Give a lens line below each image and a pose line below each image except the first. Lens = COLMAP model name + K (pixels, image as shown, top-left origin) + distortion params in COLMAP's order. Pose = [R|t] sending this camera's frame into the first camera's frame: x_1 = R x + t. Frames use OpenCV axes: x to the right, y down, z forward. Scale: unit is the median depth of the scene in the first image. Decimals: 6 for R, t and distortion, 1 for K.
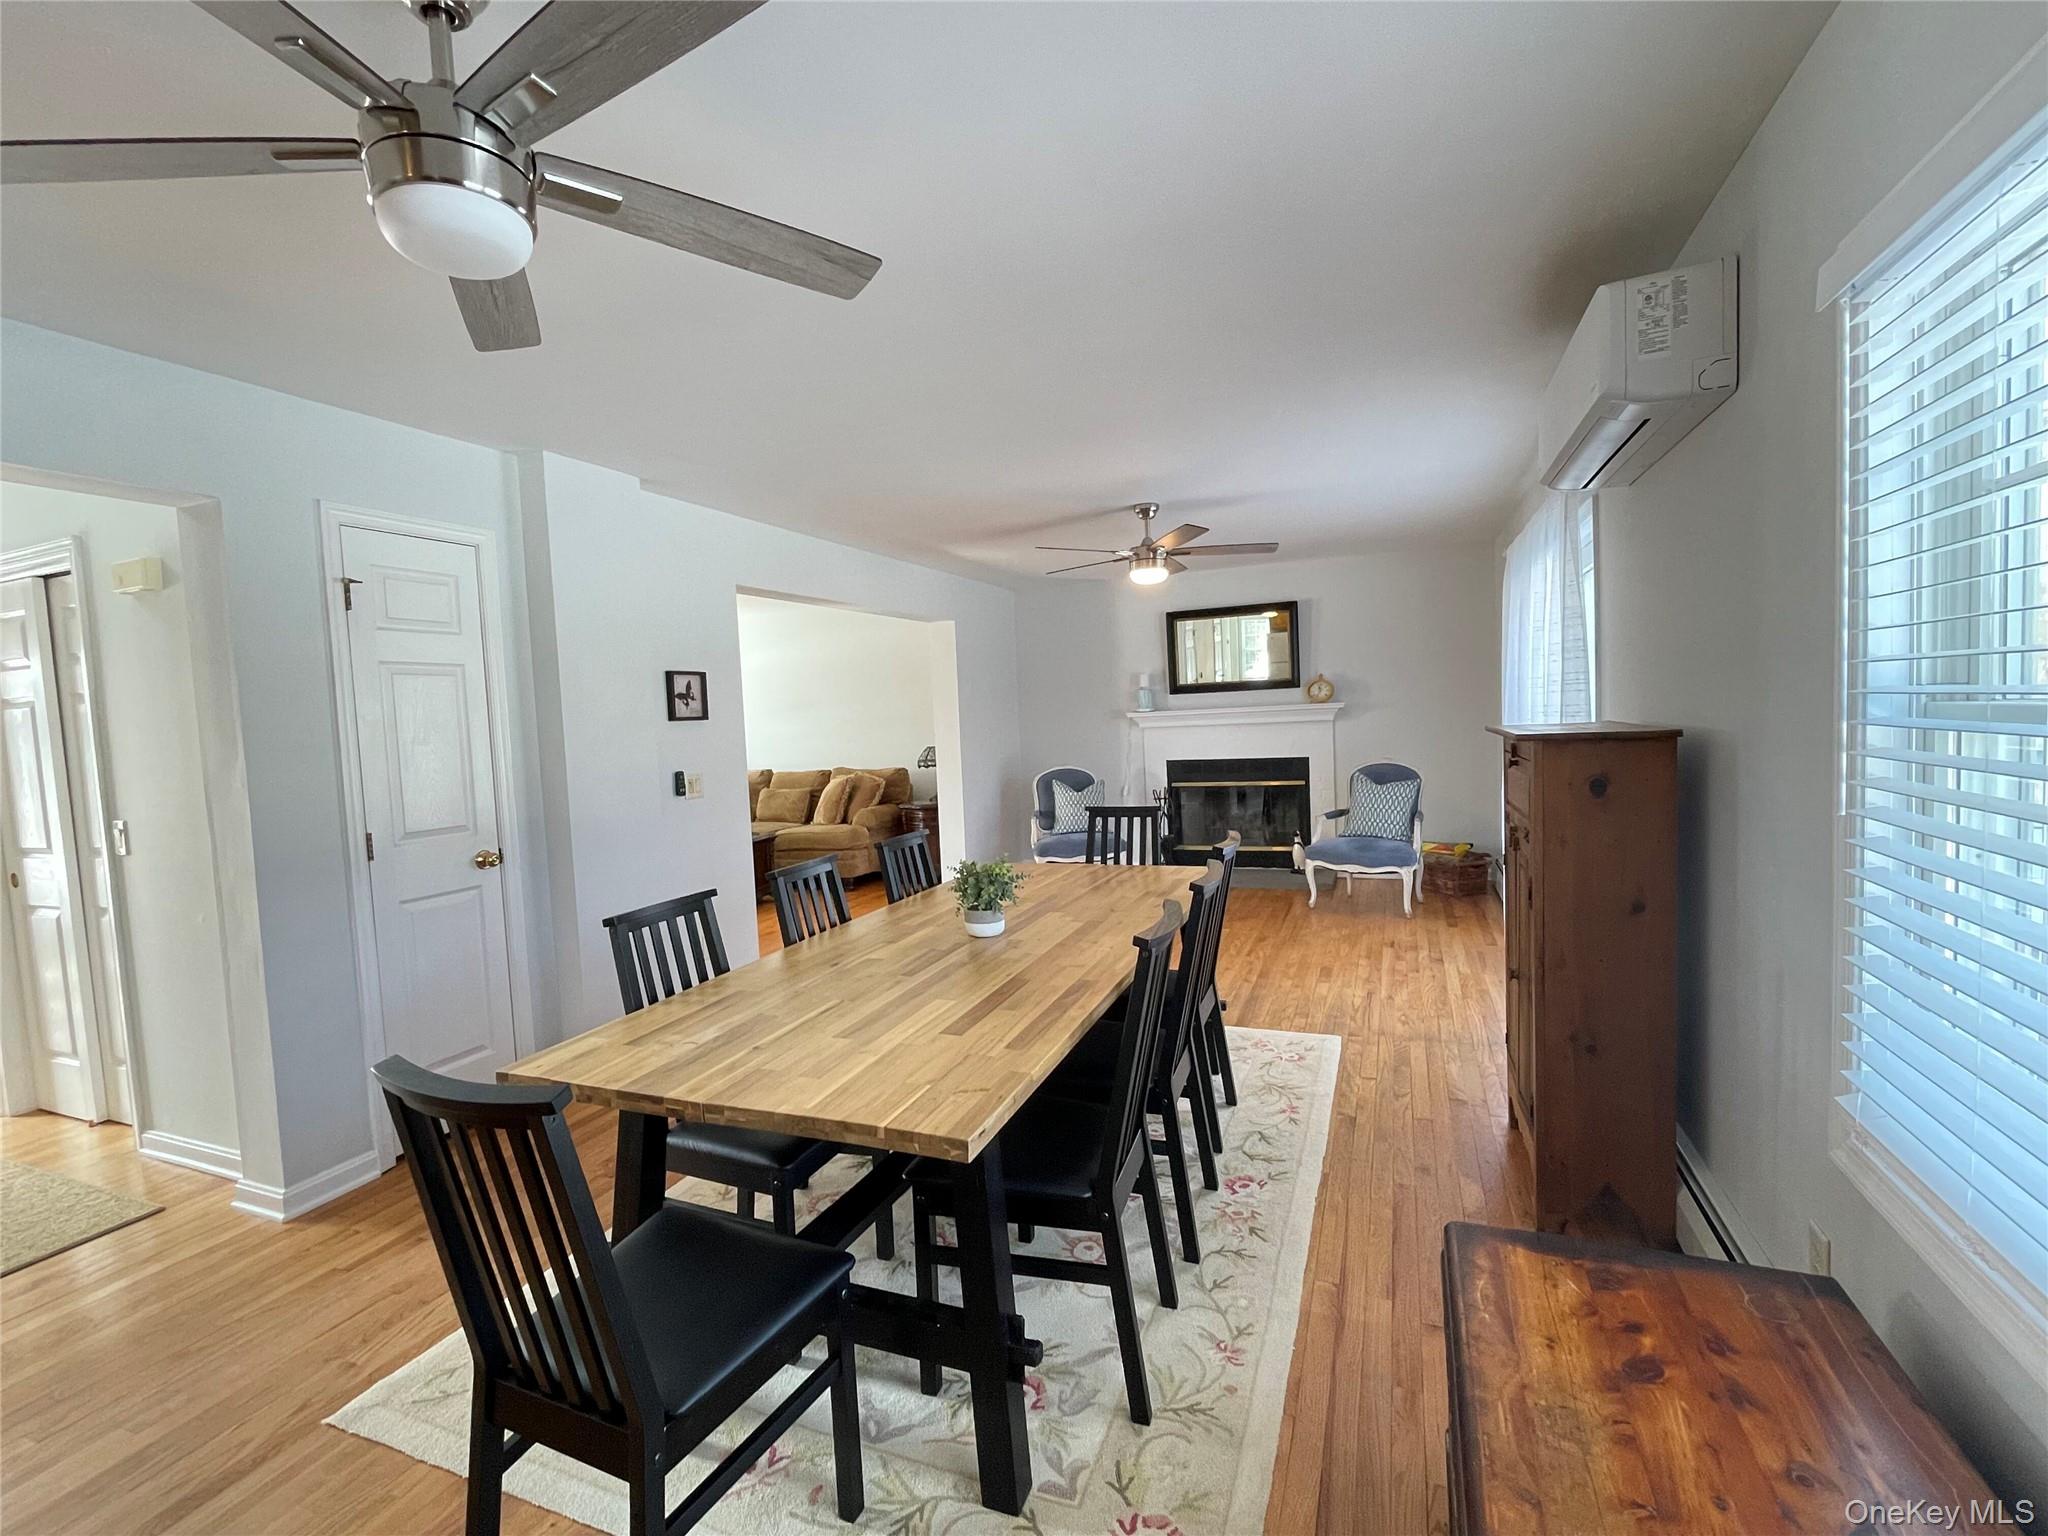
lens RADIAL K [[910.3, 0, 1021.7], [0, 910.3, 768.2], [0, 0, 1]] dist [-0.002599, -0.000088]
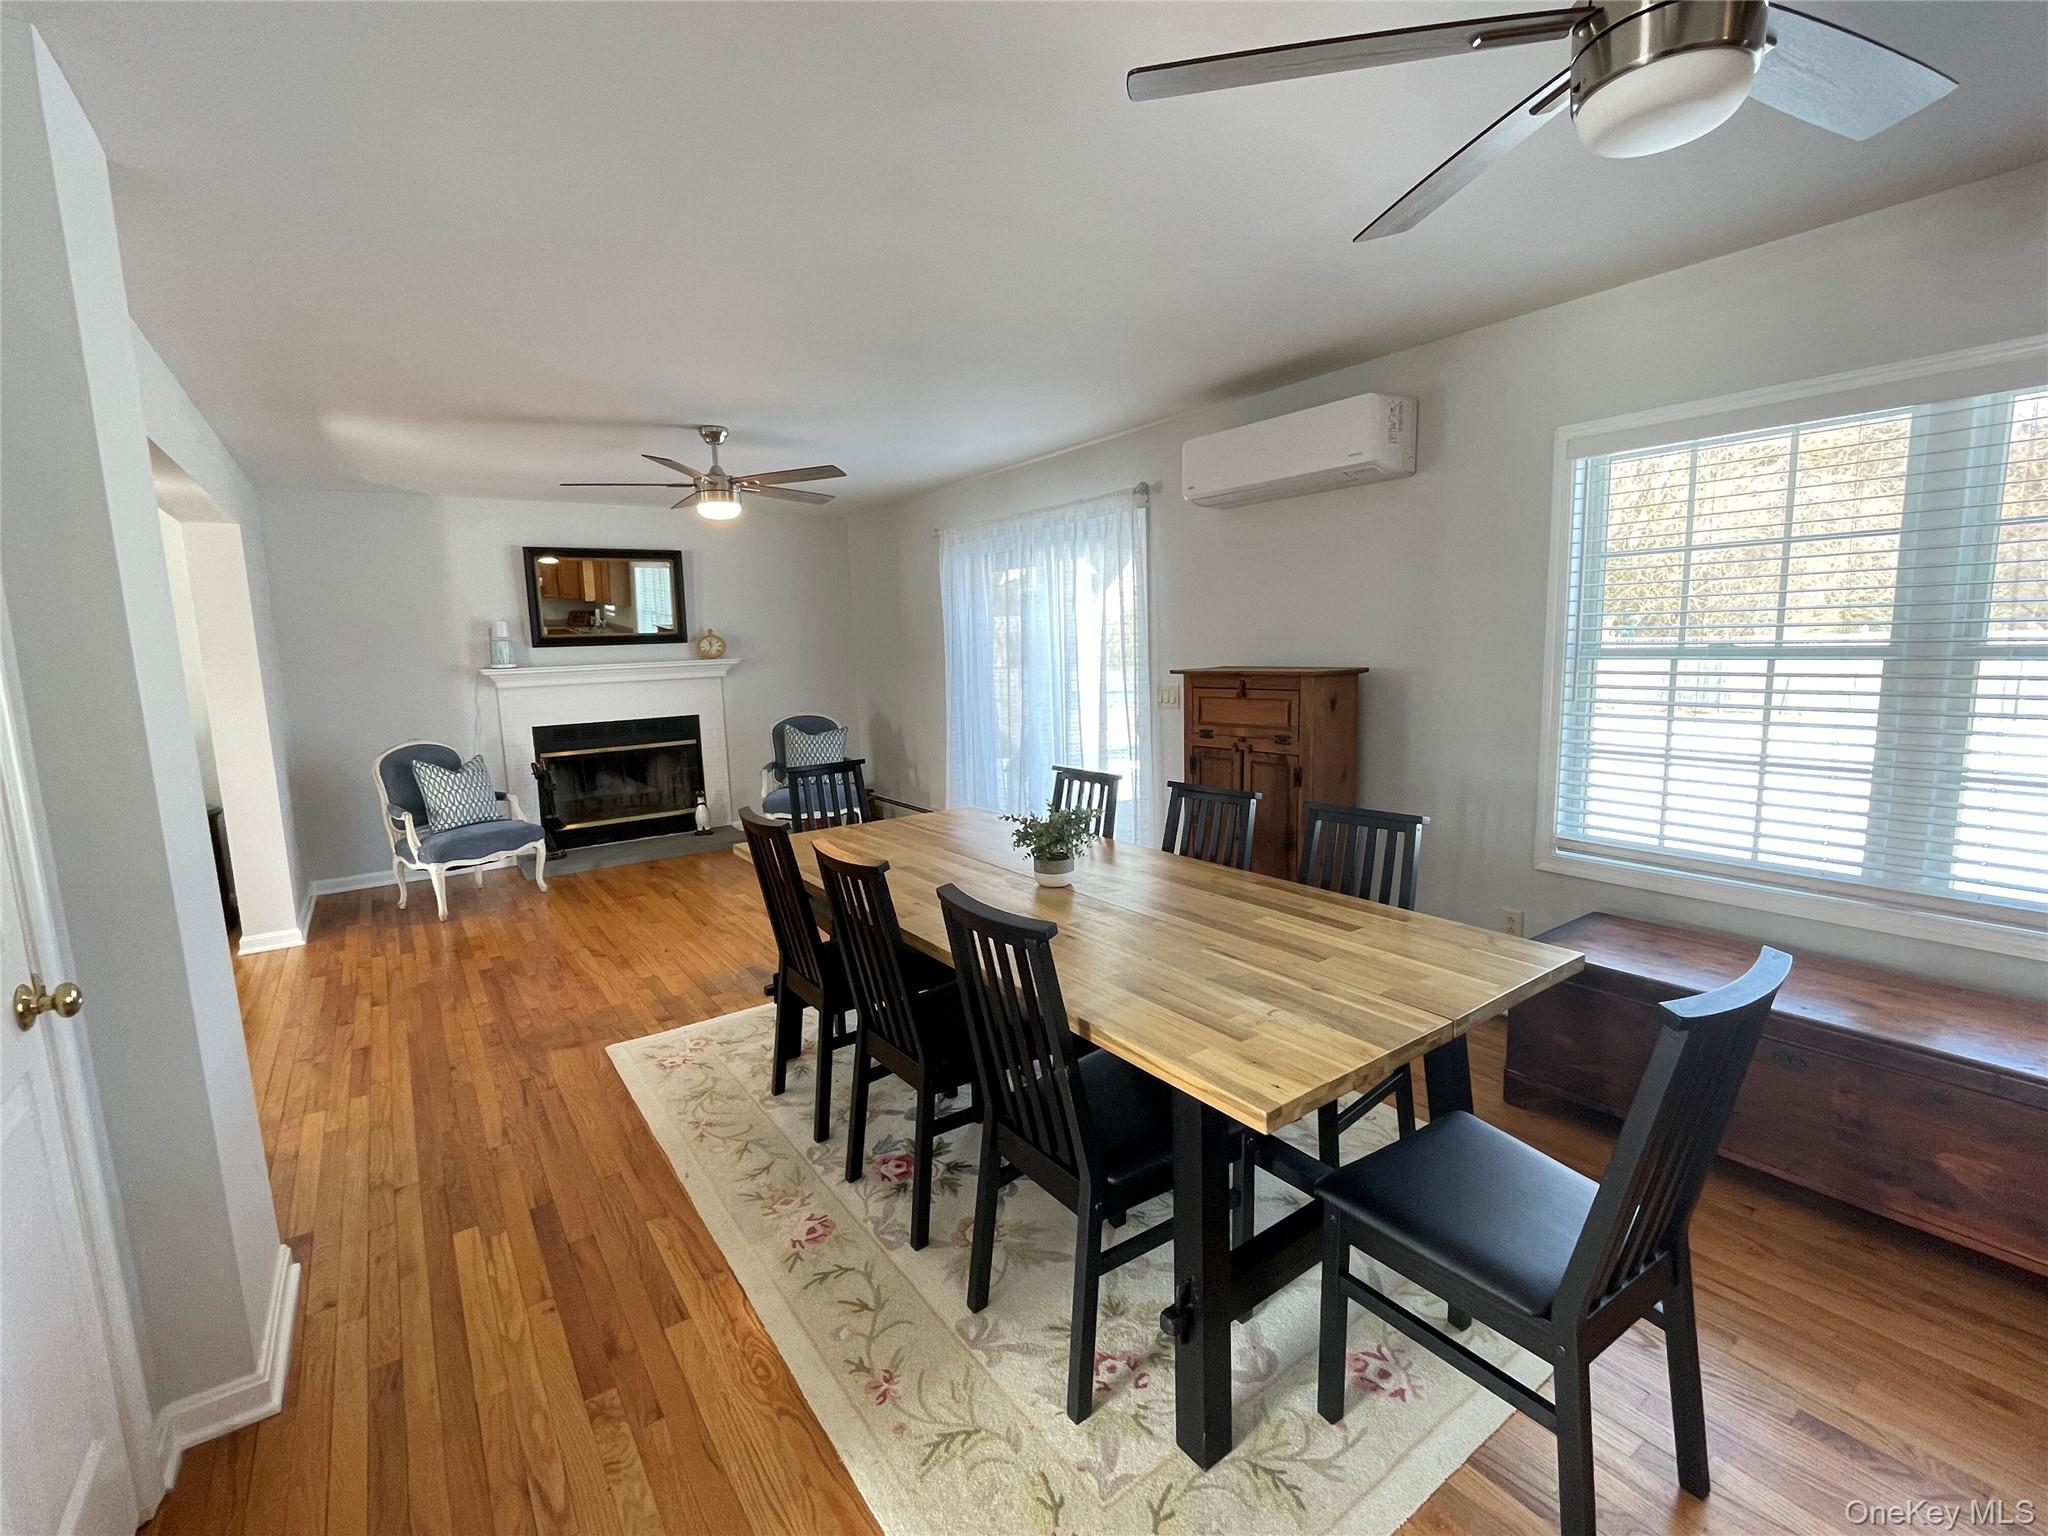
lens RADIAL K [[910.3, 0, 1020.3], [0, 910.3, 769.0], [0, 0, 1]] dist [-0.002599, -0.000088]
pose [[0.536971, -0.092101, 0.838558, -0.391714], [0.058664, 0.995693, 0.071794, -0.005244], [-0.841558, 0.010642, 0.540061, 0.229714]]
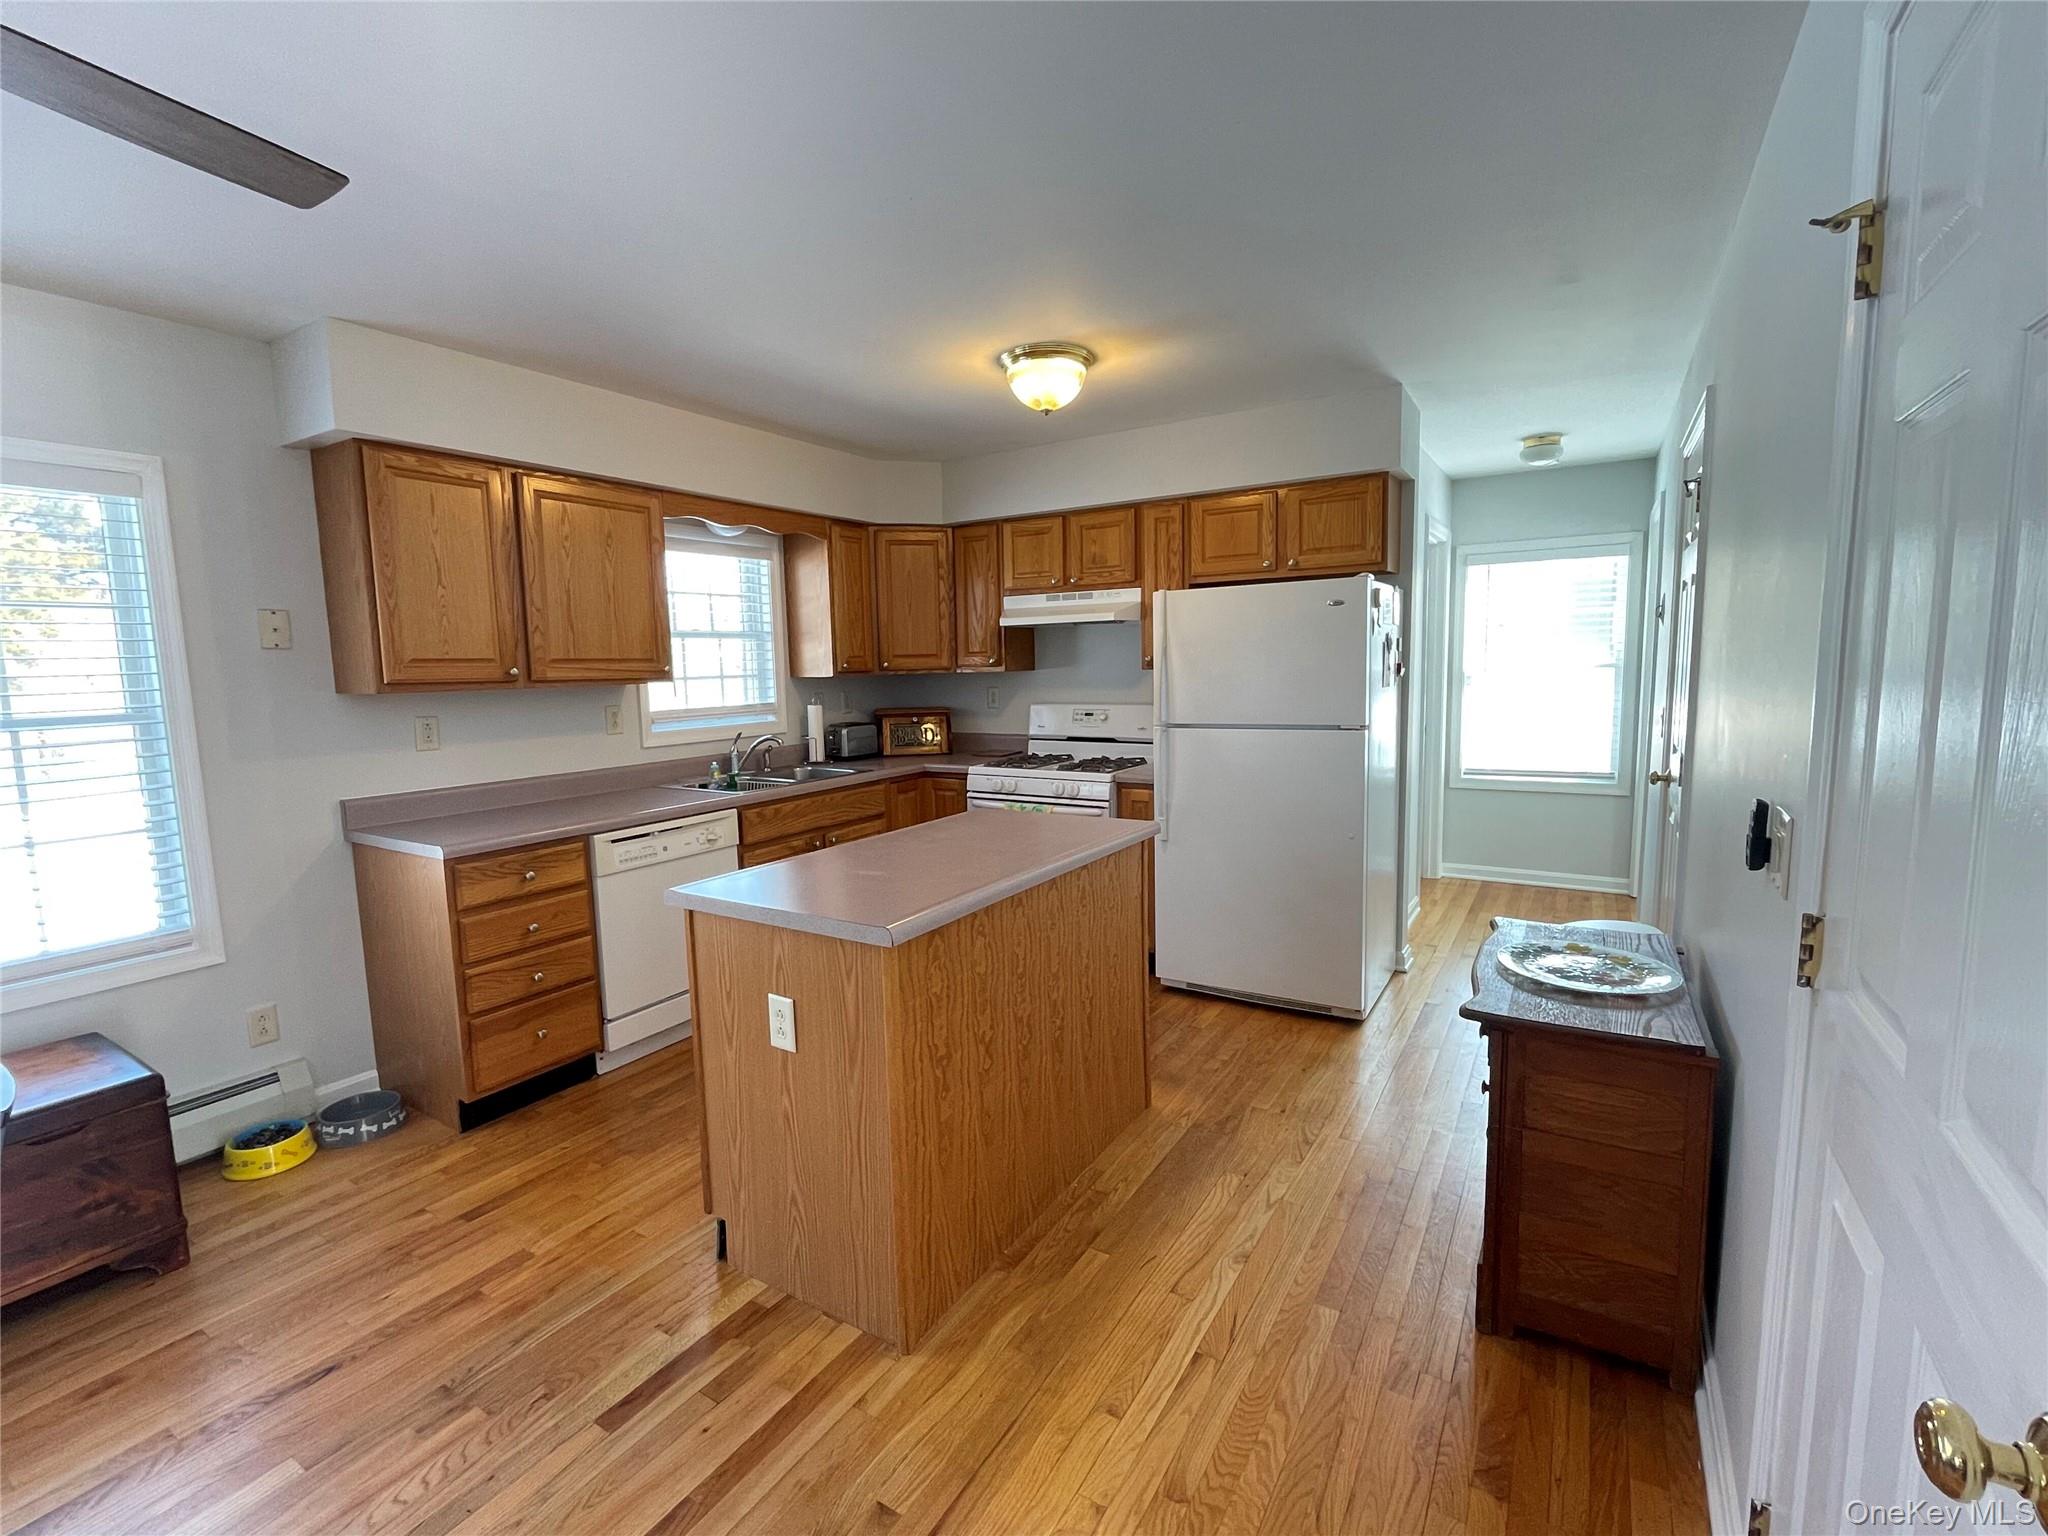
lens RADIAL K [[910.3, 0, 1021.6], [0, 910.3, 770.4], [0, 0, 1]] dist [-0.002599, -0.000088]
pose [[-0.984583, 0.046143, 0.168723, -0.353983], [0.074307, 0.983552, 0.164634, -0.103299], [-0.158351, 0.174633, -0.971817, 1.874077]]
